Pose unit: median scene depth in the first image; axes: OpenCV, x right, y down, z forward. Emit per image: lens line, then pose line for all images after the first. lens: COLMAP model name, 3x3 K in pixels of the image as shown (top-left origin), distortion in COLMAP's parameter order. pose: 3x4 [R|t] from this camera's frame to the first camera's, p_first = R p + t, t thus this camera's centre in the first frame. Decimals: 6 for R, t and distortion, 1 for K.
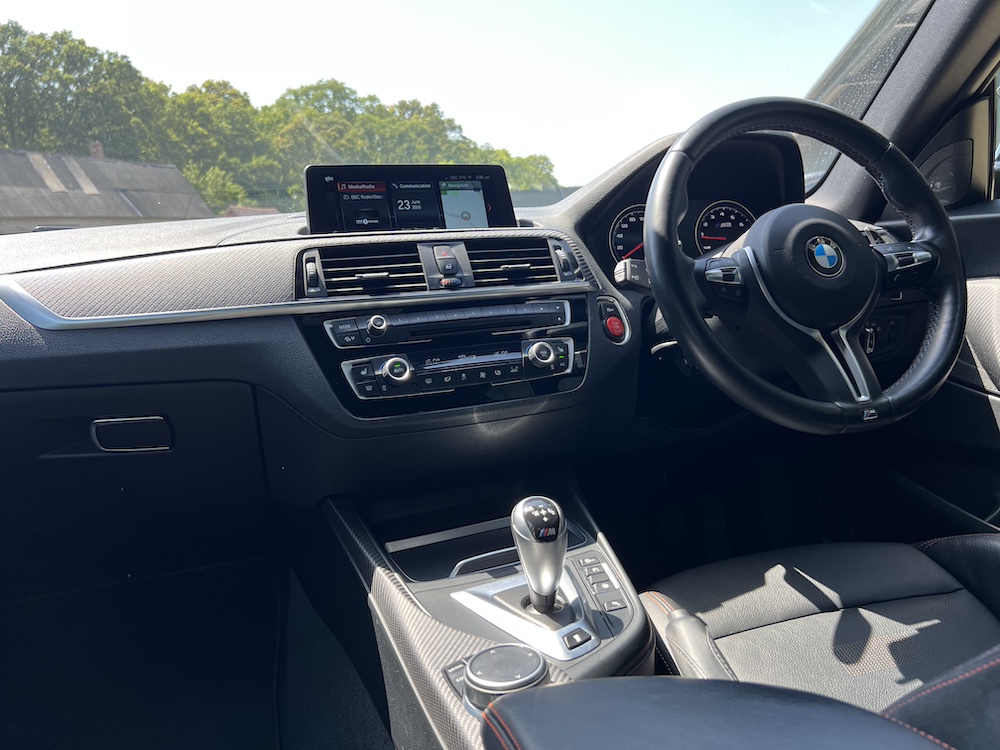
lens RADIAL K [[757.7, 0, 504.1], [0, 757.7, 384.7], [0, 0, 1]] dist [0.047795, -0.060498]
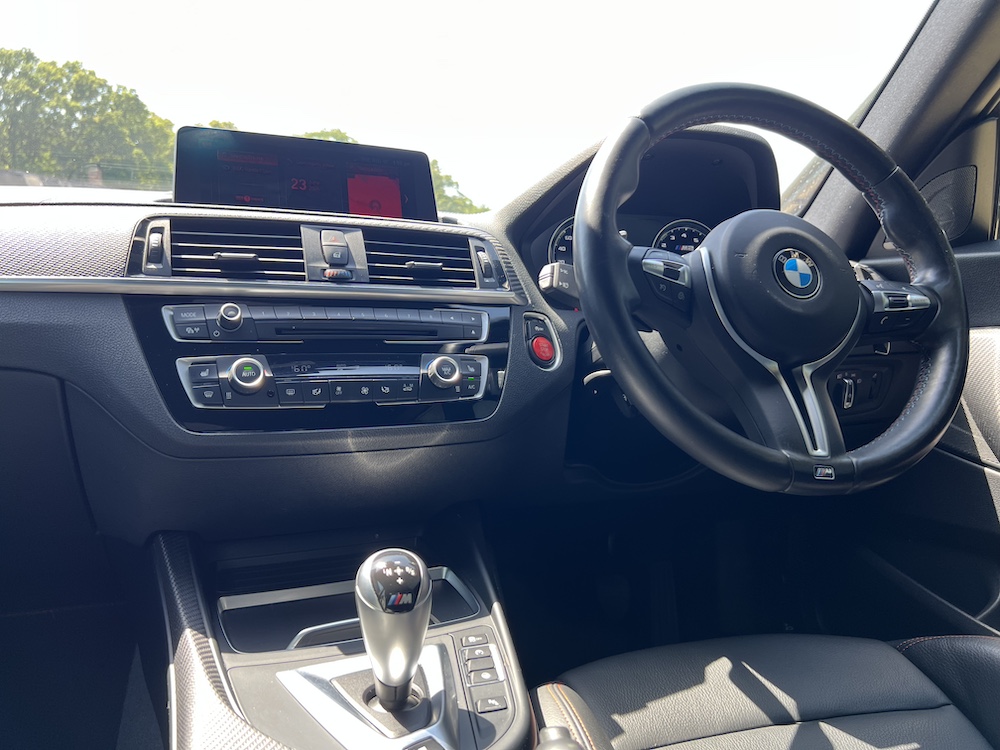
lens RADIAL K [[757.7, 0, 496.1], [0, 757.7, 391.3], [0, 0, 1]] dist [0.047795, -0.060498]
pose [[0.997200, 0.073527, 0.013637, 0.094847], [-0.072511, 0.995309, -0.064053, 0.027683], [-0.018283, 0.062884, 0.997853, 0.197118]]
